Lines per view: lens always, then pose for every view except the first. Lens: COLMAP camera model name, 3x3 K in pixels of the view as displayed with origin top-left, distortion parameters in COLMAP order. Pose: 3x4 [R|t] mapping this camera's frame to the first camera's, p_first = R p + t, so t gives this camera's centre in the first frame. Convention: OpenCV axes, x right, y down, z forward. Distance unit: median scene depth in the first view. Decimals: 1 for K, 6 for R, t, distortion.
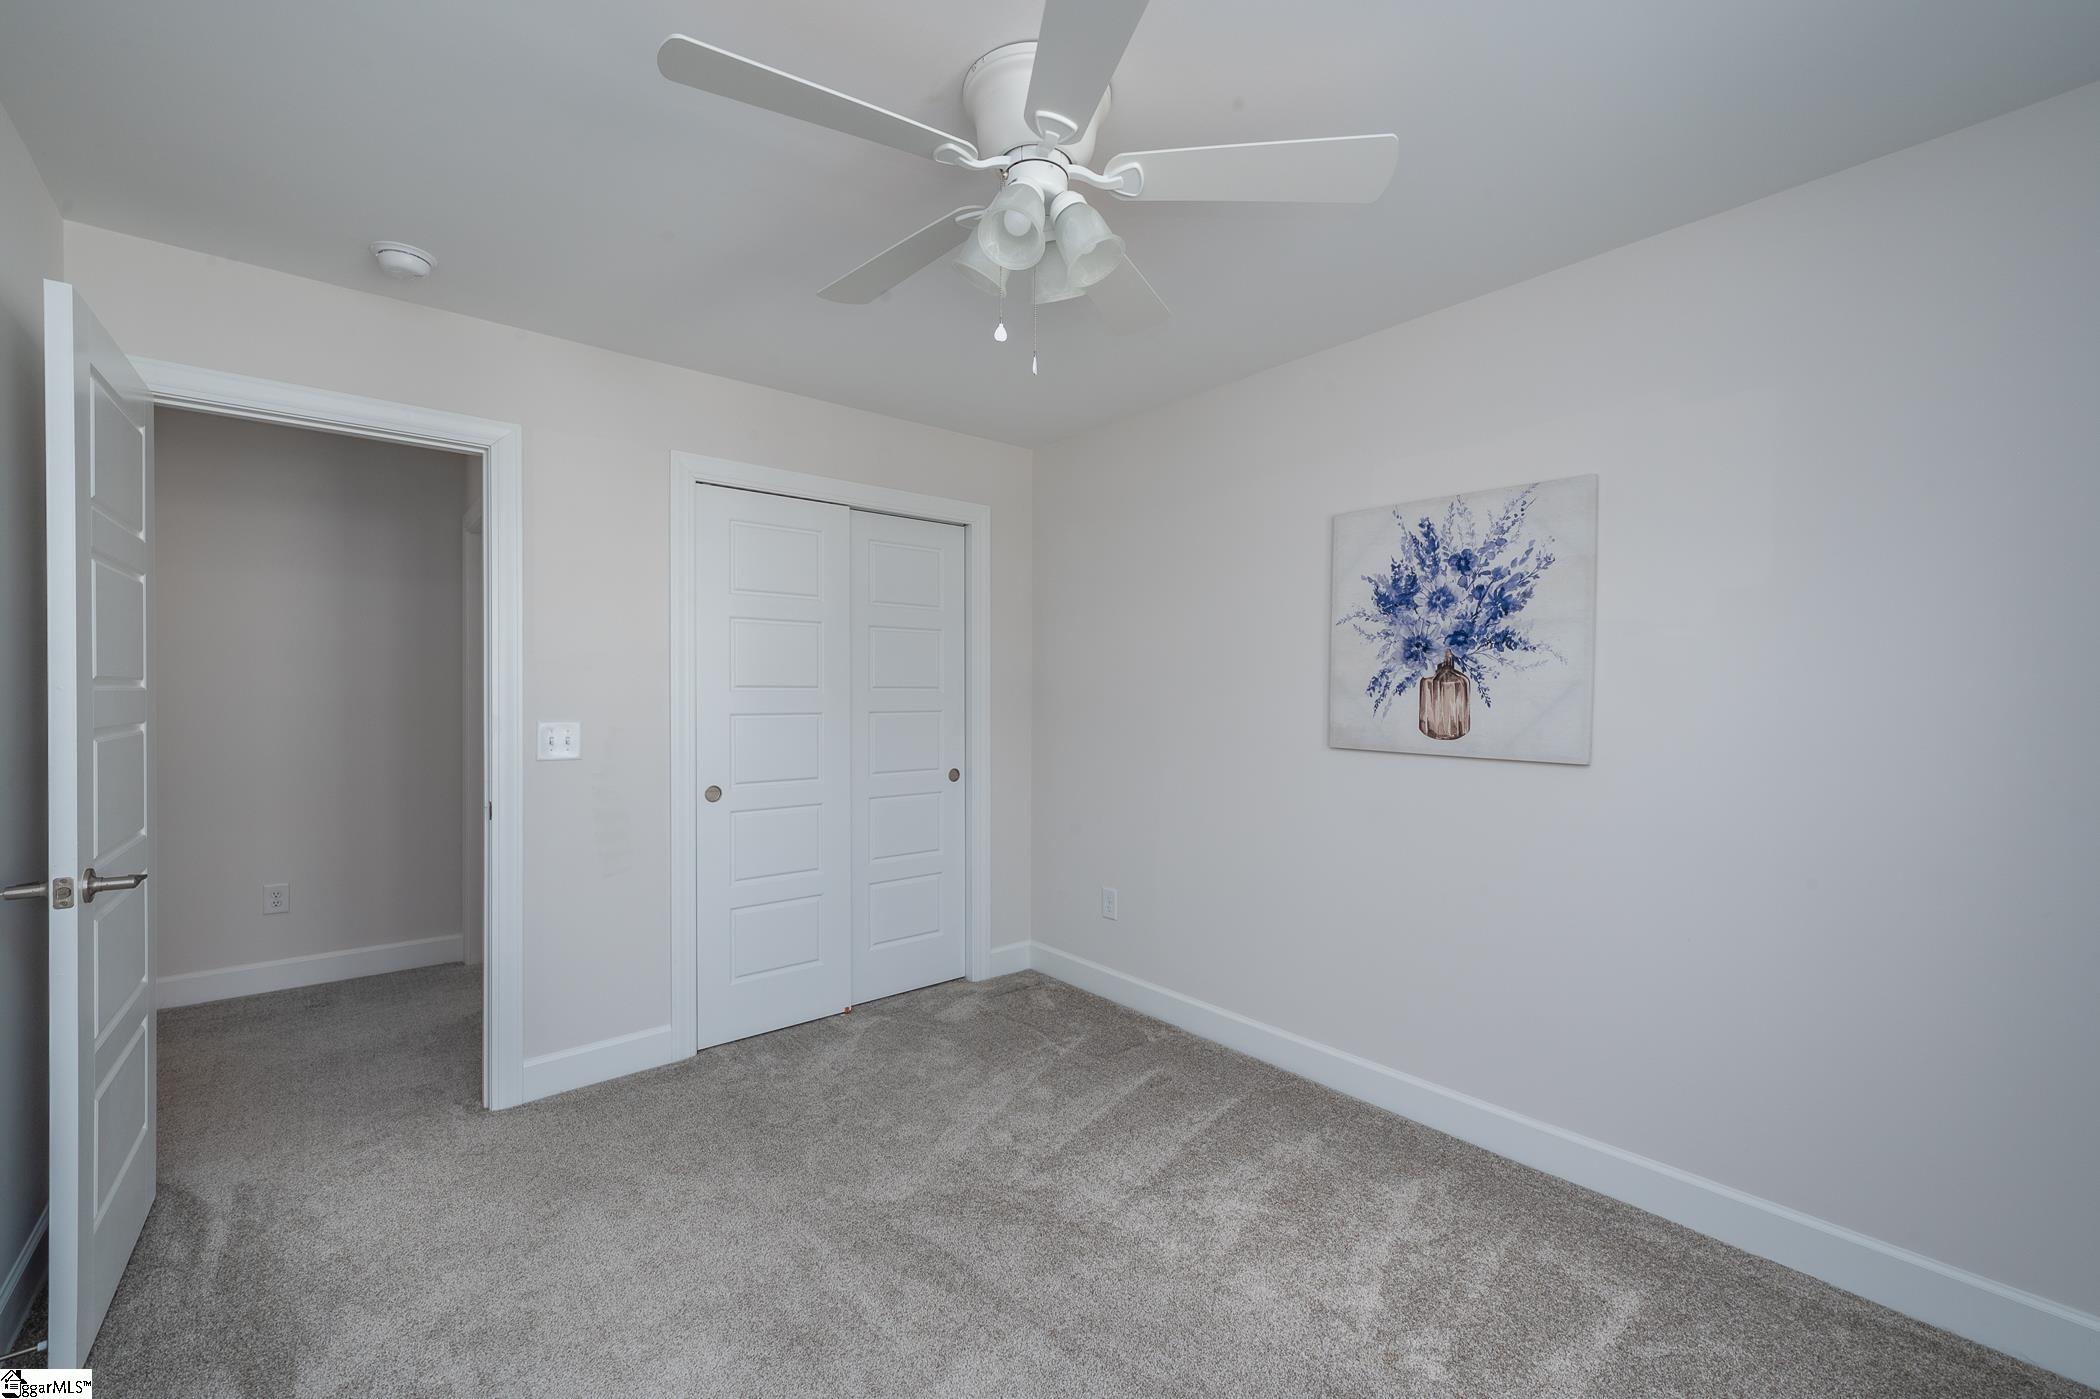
lens RADIAL K [[860.5, 0, 1056.7], [0, 860.5, 689.9], [0, 0, 1]] dist [0.001248, 0.000048]
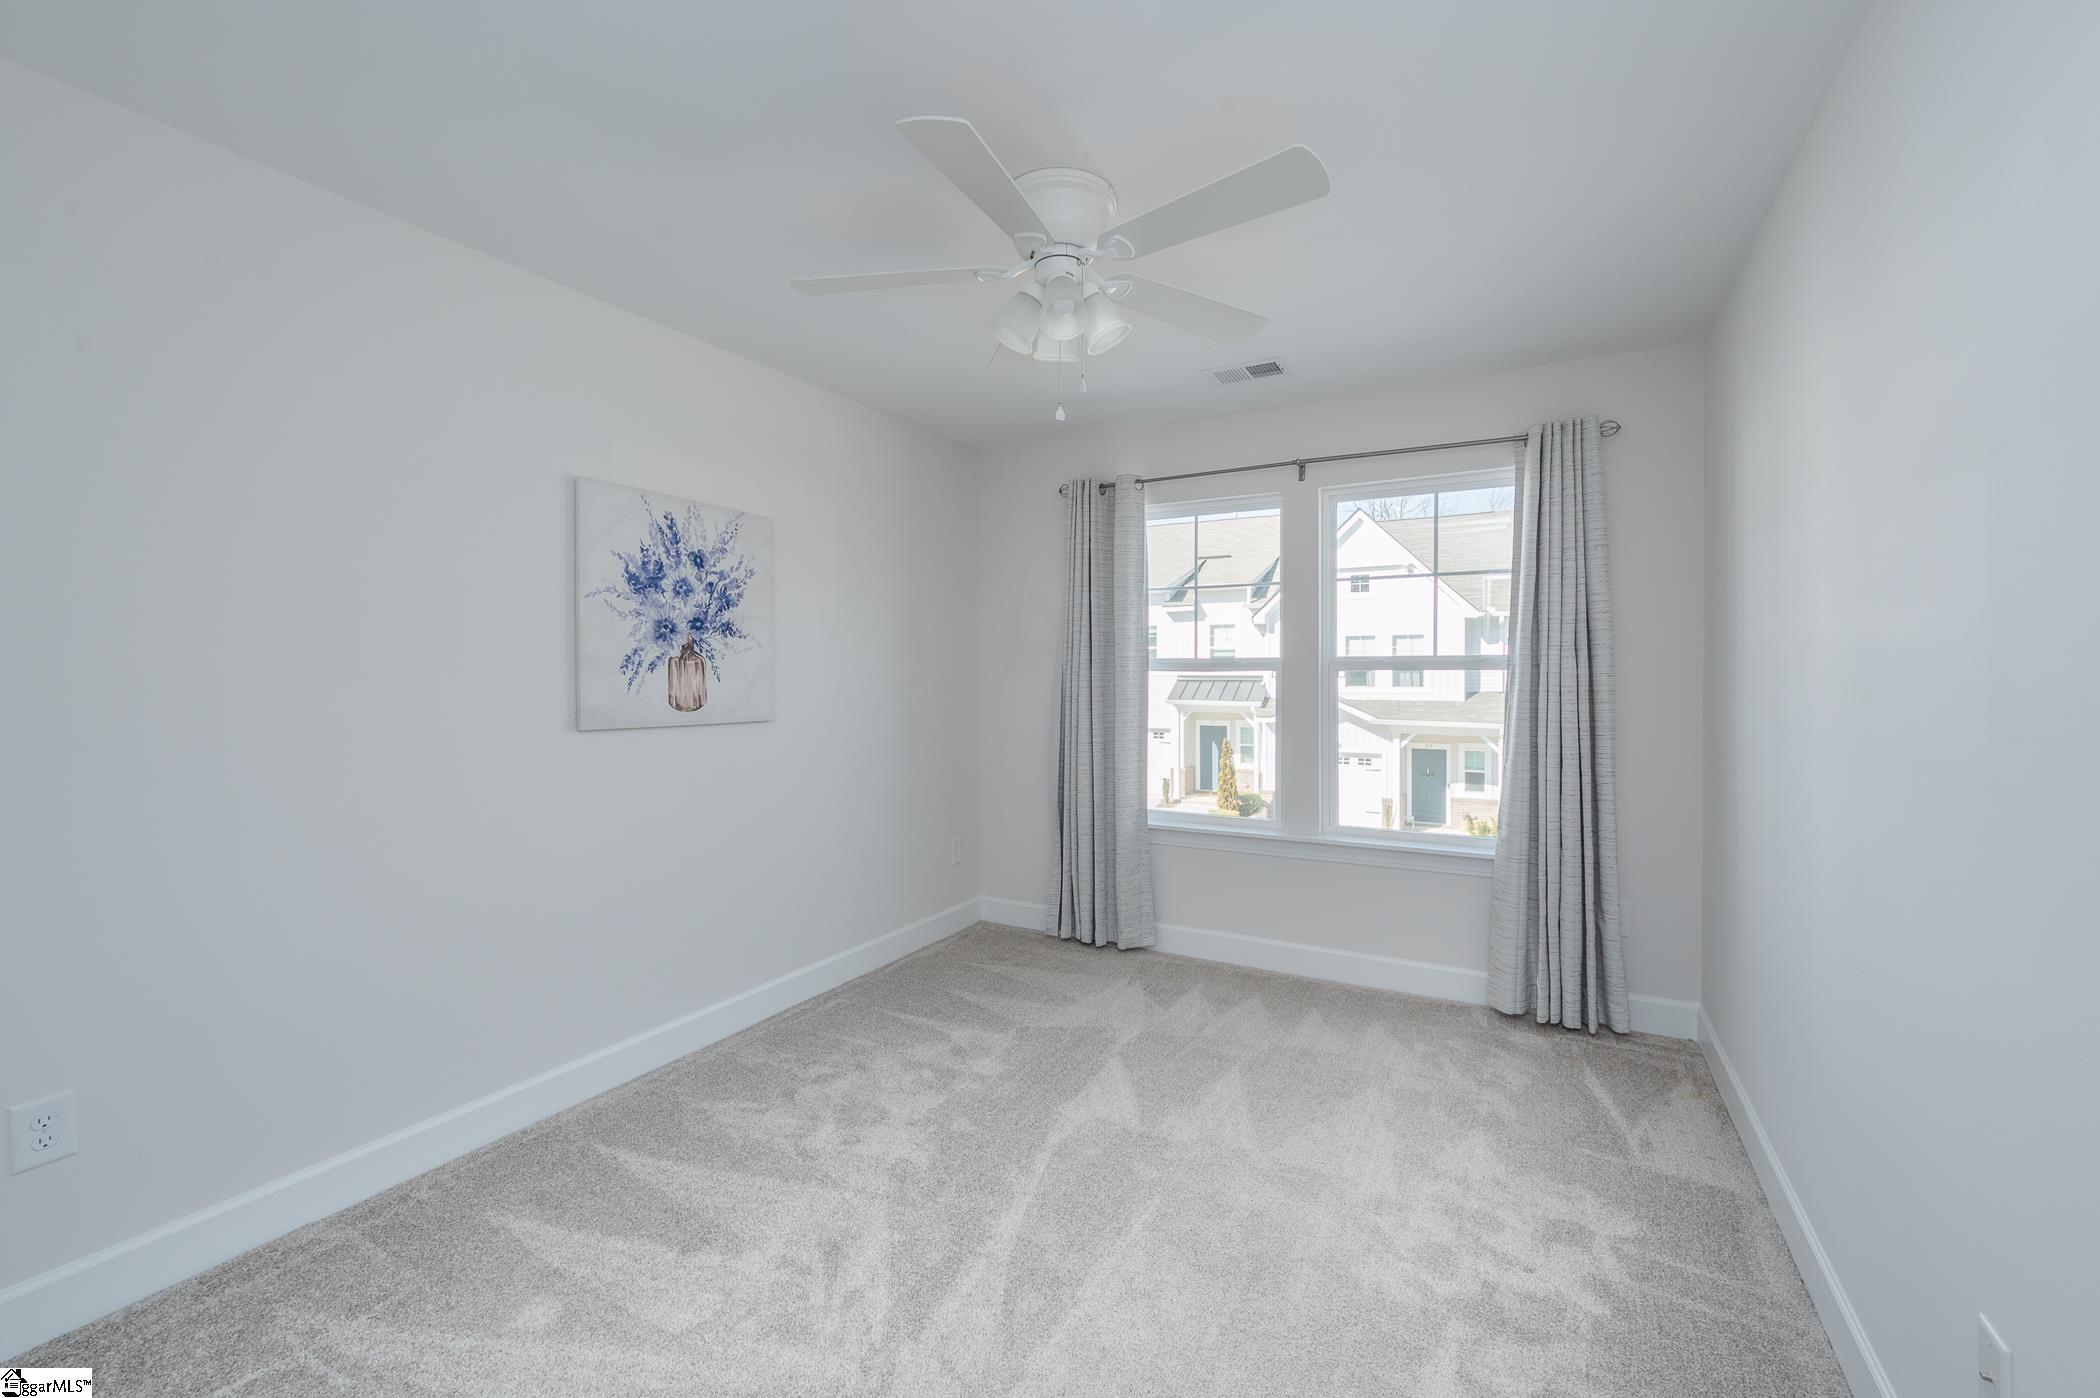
lens RADIAL K [[860.5, 0, 1056.7], [0, 860.5, 689.4], [0, 0, 1]] dist [0.001248, 0.000048]
pose [[-0.368477, -0.018173, 0.929459, -0.781642], [0.004210, 0.999766, 0.021216, 0.006153], [-0.929627, 0.011731, -0.368314, 0.946187]]
